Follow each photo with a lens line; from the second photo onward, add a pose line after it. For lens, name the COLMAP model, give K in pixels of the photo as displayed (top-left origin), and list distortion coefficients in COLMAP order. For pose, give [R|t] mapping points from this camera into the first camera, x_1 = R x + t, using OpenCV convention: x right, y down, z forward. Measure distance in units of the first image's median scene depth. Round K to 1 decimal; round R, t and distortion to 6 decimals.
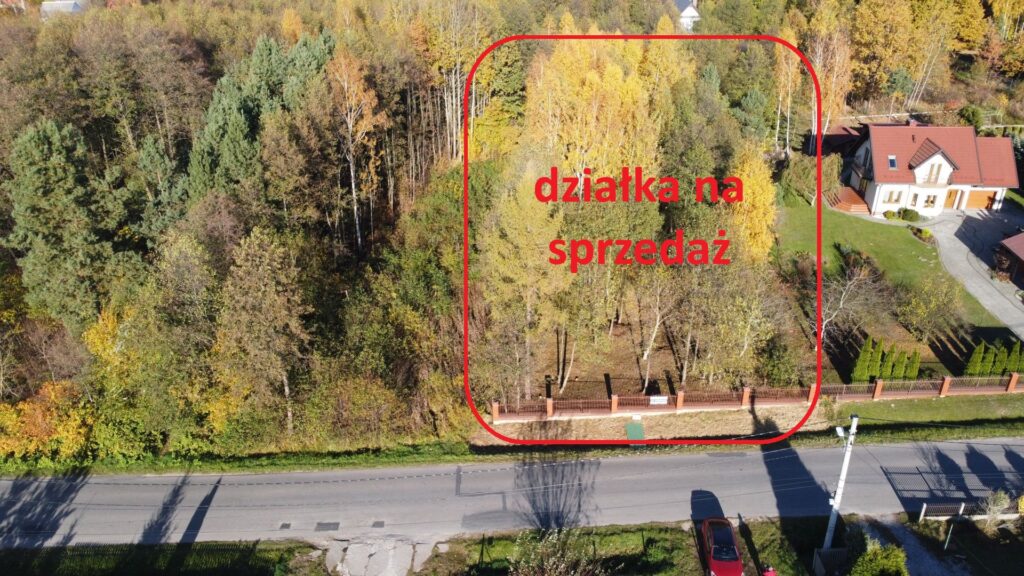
lens RADIAL K [[780.2, 0, 512.9], [0, 780.2, 303.4], [0, 0, 1]] dist [0.008161, -0.008702]
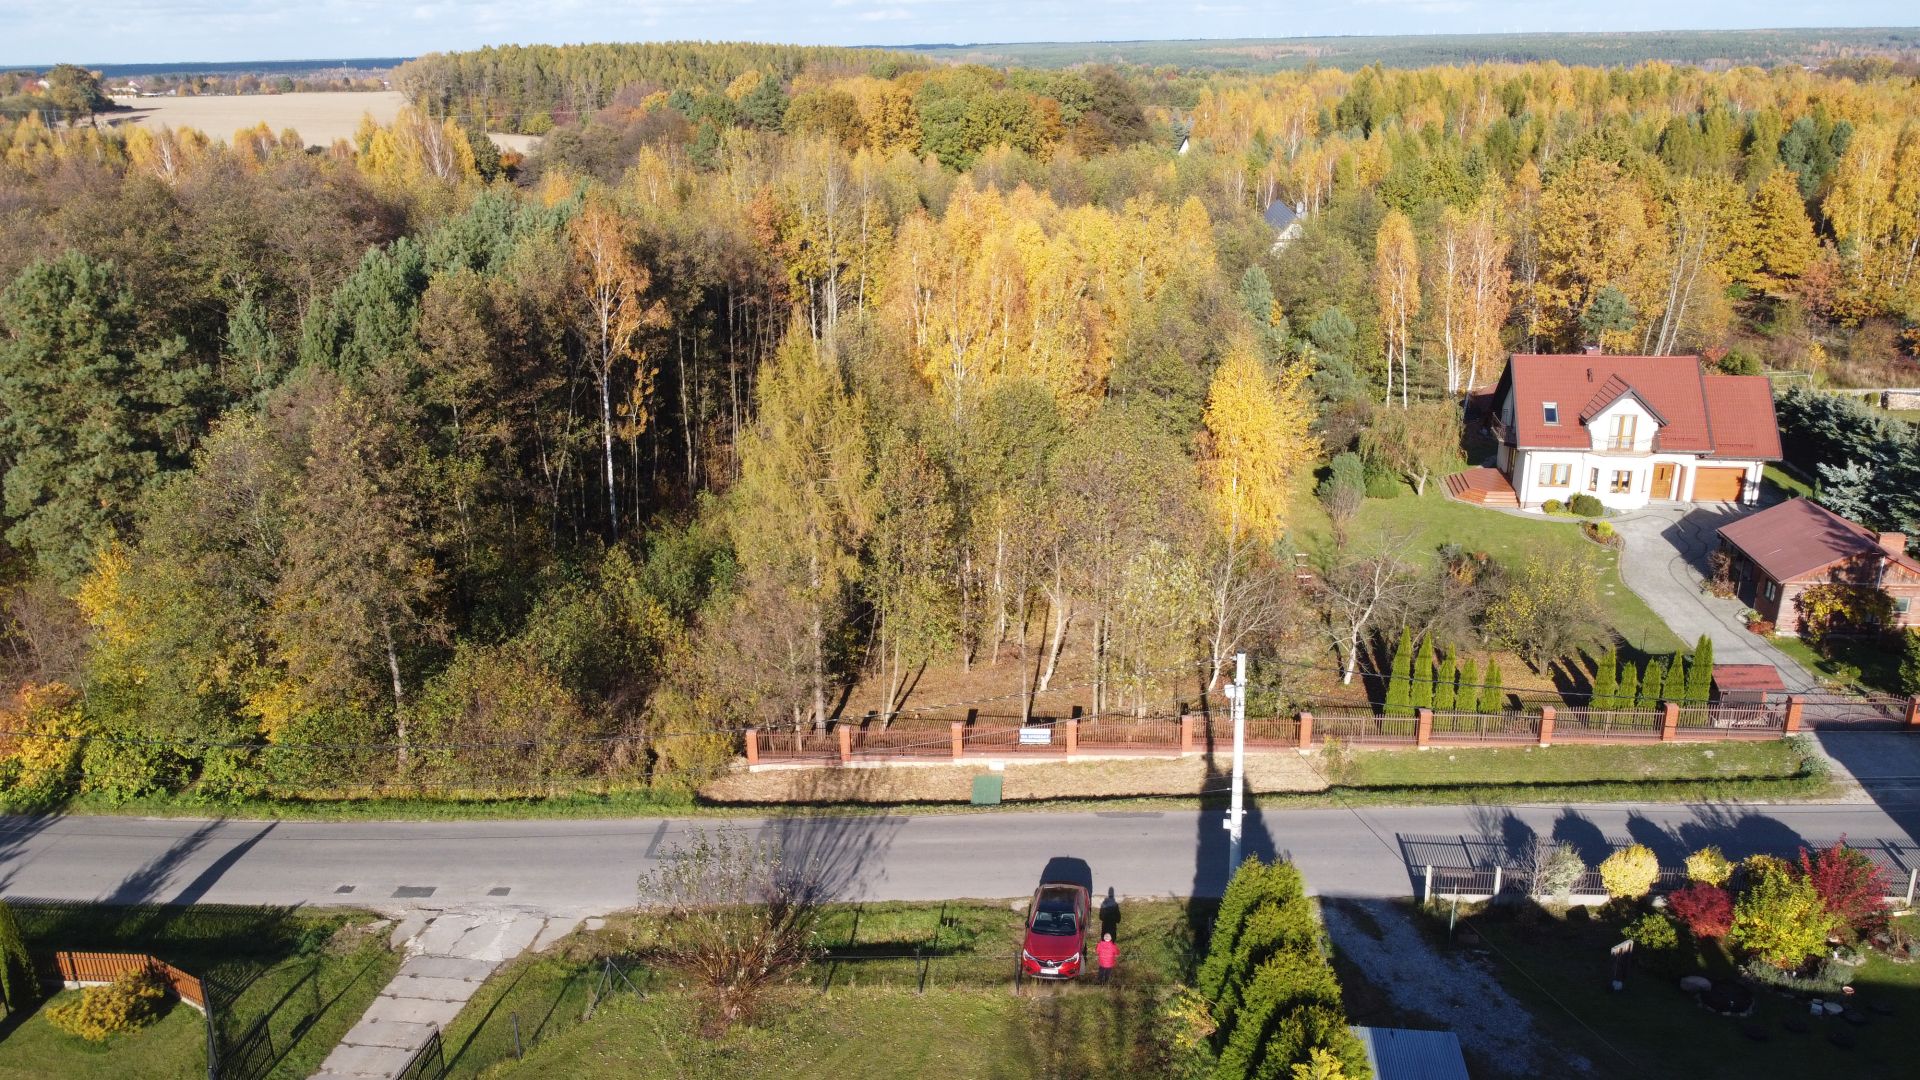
lens RADIAL K [[1462.9, 0, 961.7], [0, 1462.9, 568.8], [0, 0, 1]] dist [0.008161, -0.008702]
pose [[0.996901, 0.026605, -0.074031, 0.206866], [-0.039103, 0.984168, -0.172873, 0.188648], [0.068260, 0.175232, 0.982158, -0.072702]]
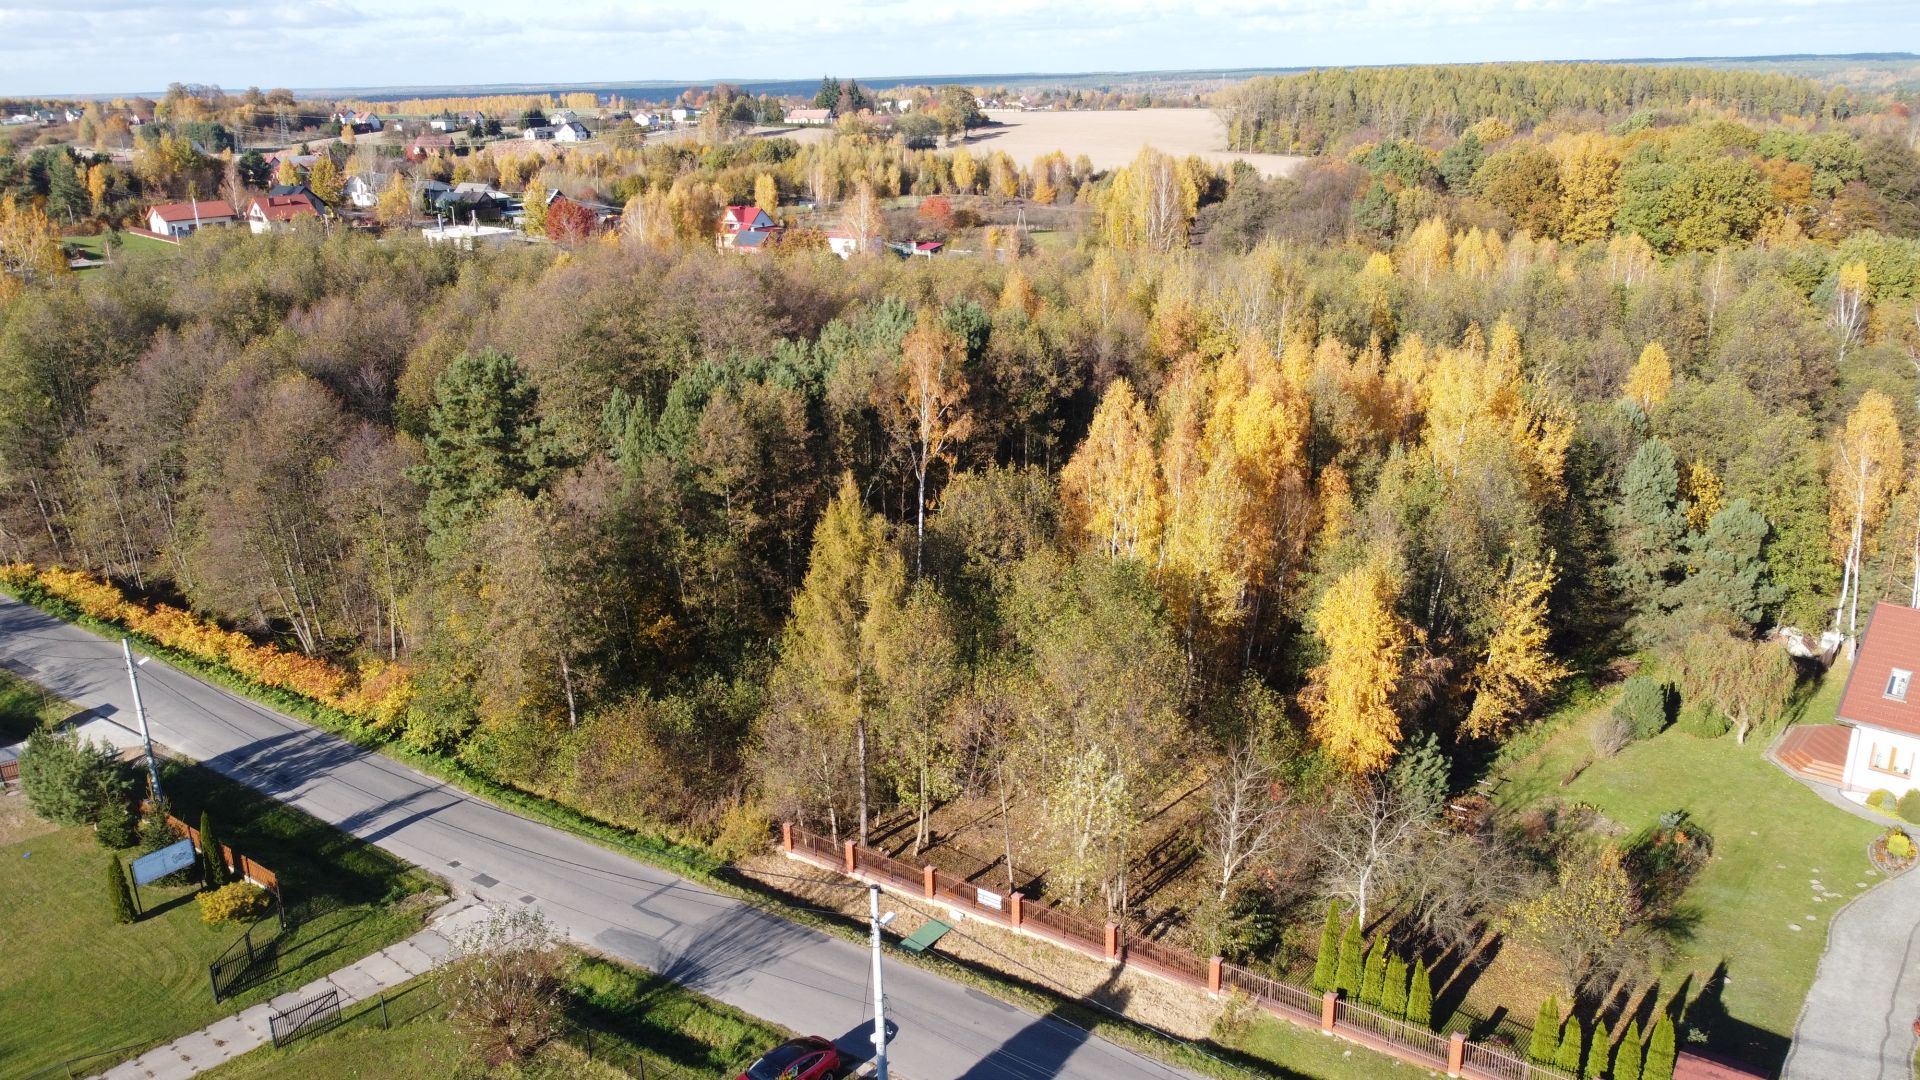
lens RADIAL K [[1462.9, 0, 961.7], [0, 1462.9, 568.8], [0, 0, 1]] dist [0.008161, -0.008702]
pose [[0.801112, 0.197382, -0.565031, 0.753664], [-0.294347, 0.951929, -0.084794, -0.017121], [0.521133, 0.234245, 0.820701, -0.004163]]
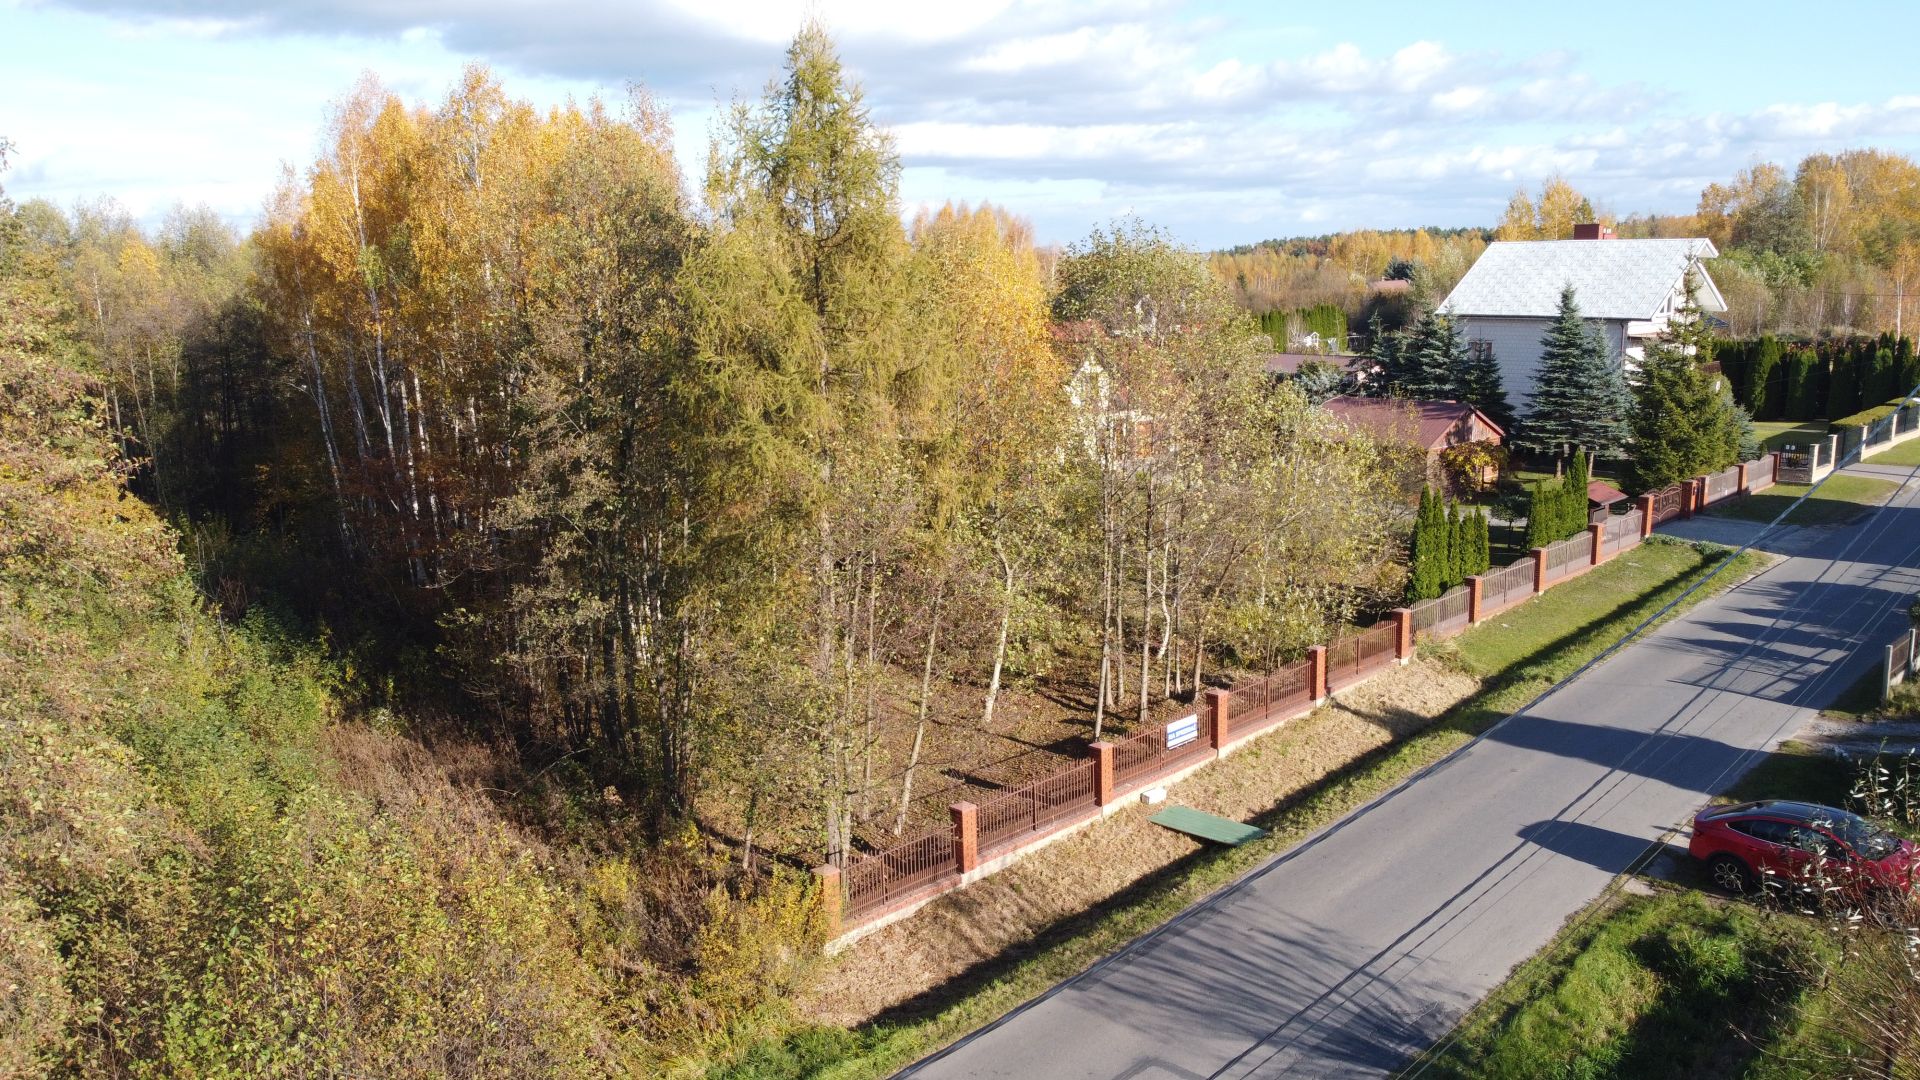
lens RADIAL K [[1462.9, 0, 961.7], [0, 1462.9, 568.8], [0, 0, 1]] dist [0.008161, -0.008702]
pose [[0.719873, -0.143159, 0.679182, -0.320753], [0.358255, 0.914723, -0.186912, 0.143560], [-0.594505, 0.377873, 0.709772, 0.555496]]
